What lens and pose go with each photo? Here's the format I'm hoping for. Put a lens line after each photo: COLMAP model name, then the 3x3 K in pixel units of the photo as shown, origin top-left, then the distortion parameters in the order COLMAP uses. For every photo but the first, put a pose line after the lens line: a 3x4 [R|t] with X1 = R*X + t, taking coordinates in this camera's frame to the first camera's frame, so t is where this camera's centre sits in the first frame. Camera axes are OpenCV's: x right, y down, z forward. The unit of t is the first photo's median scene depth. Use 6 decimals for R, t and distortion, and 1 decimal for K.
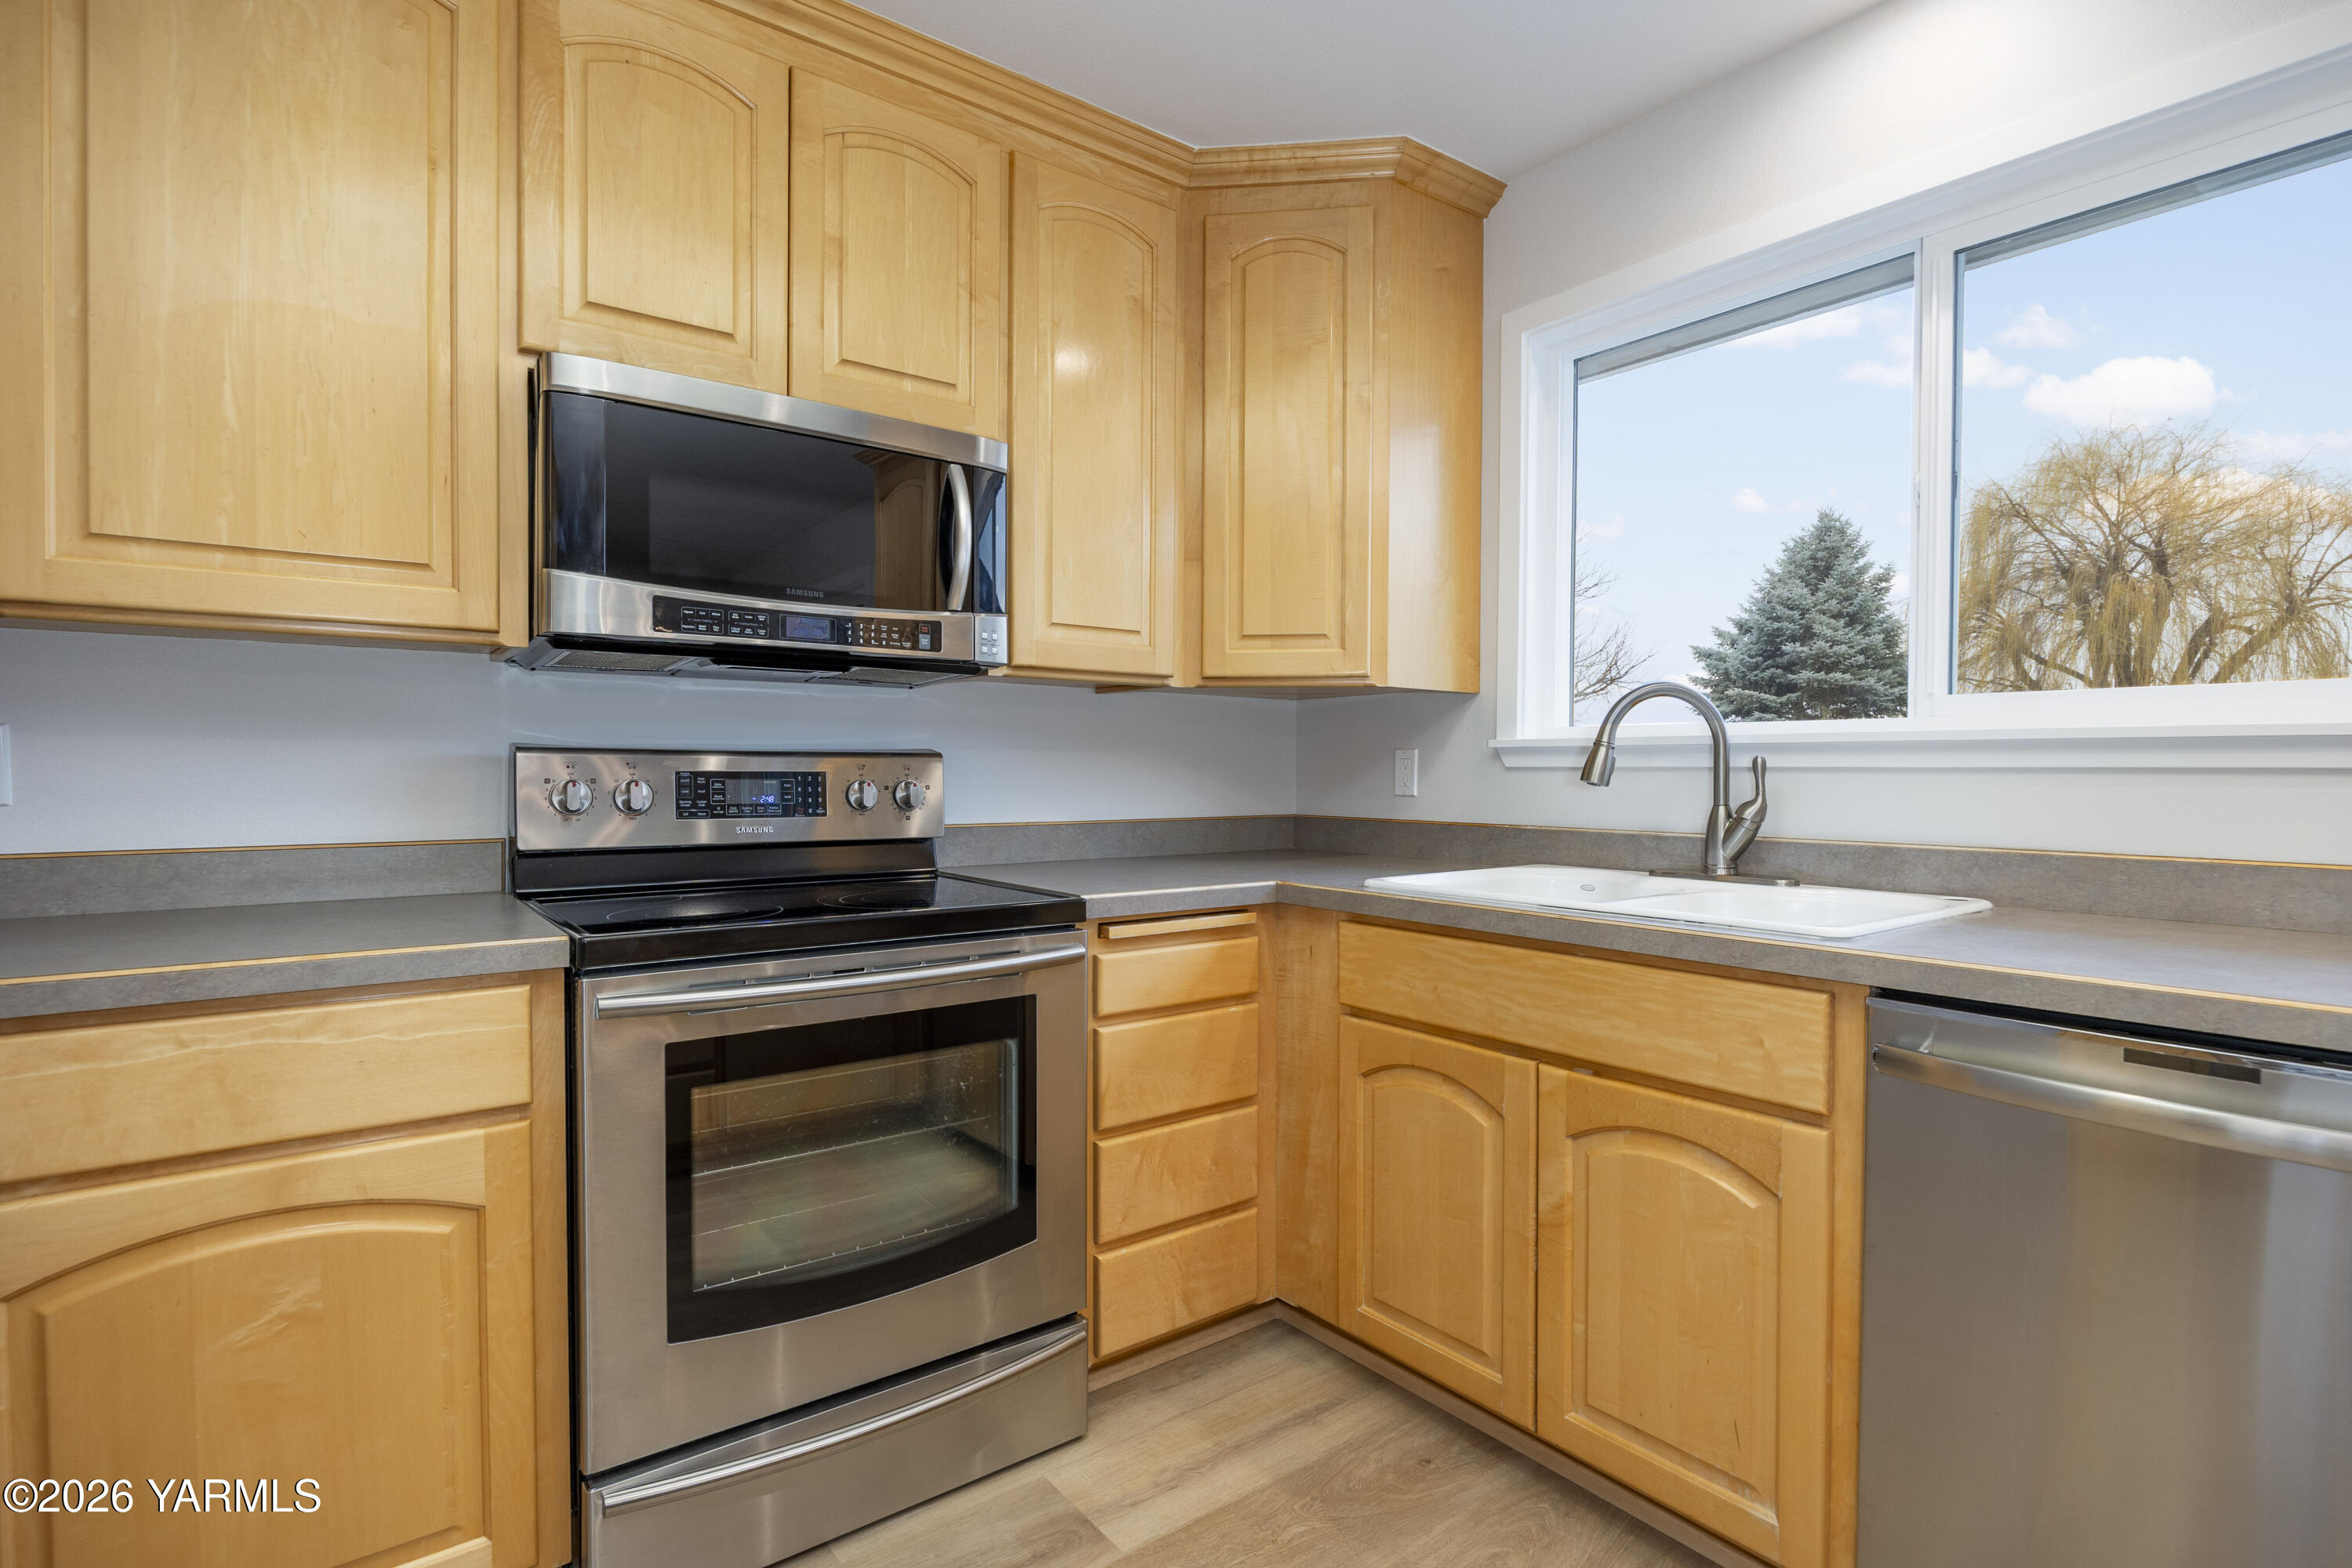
lens RADIAL K [[1142.8, 0, 1197.0], [0, 1142.8, 779.6], [0, 0, 1]] dist [-0.000252, 0.000326]
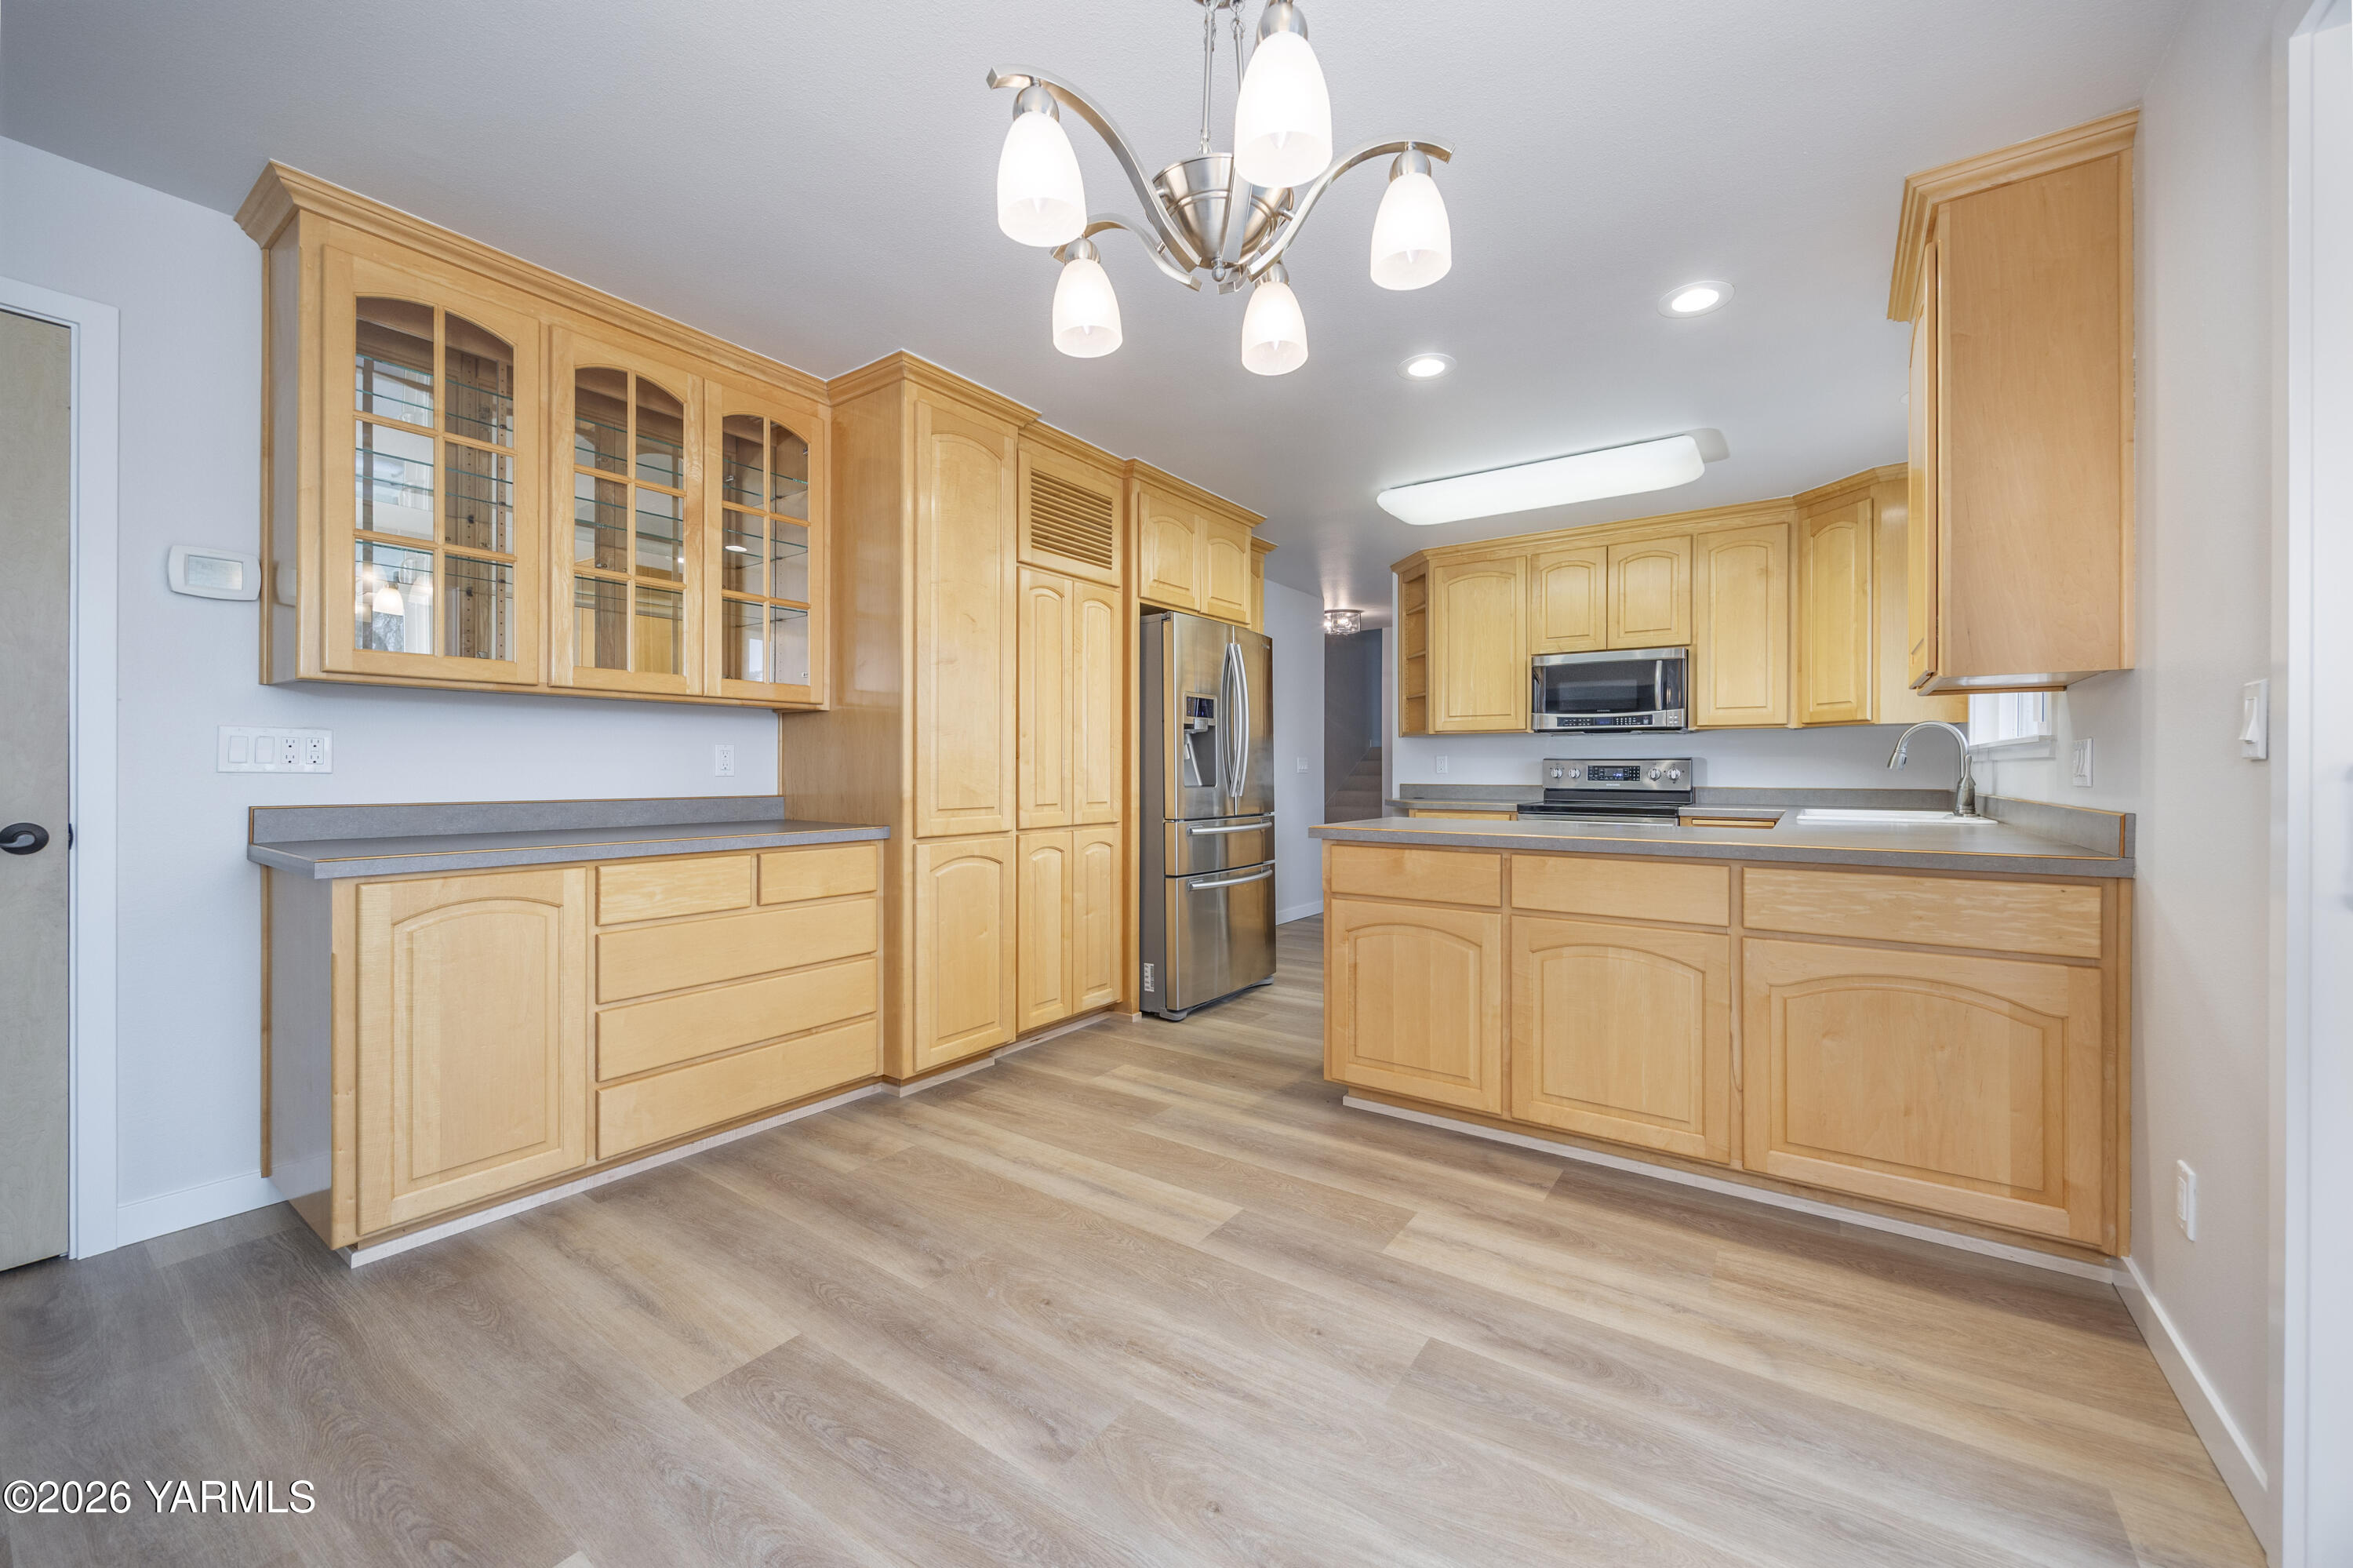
lens RADIAL K [[898.2, 0, 1172.1], [0, 898.2, 788.7], [0, 0, 1]] dist [-0.001209, -0.000023]
pose [[0.268794, 0.018871, -0.963013, 1.632223], [-0.004819, 0.999822, 0.018247, 0.016050], [0.963186, -0.000264, 0.268837, -0.788817]]
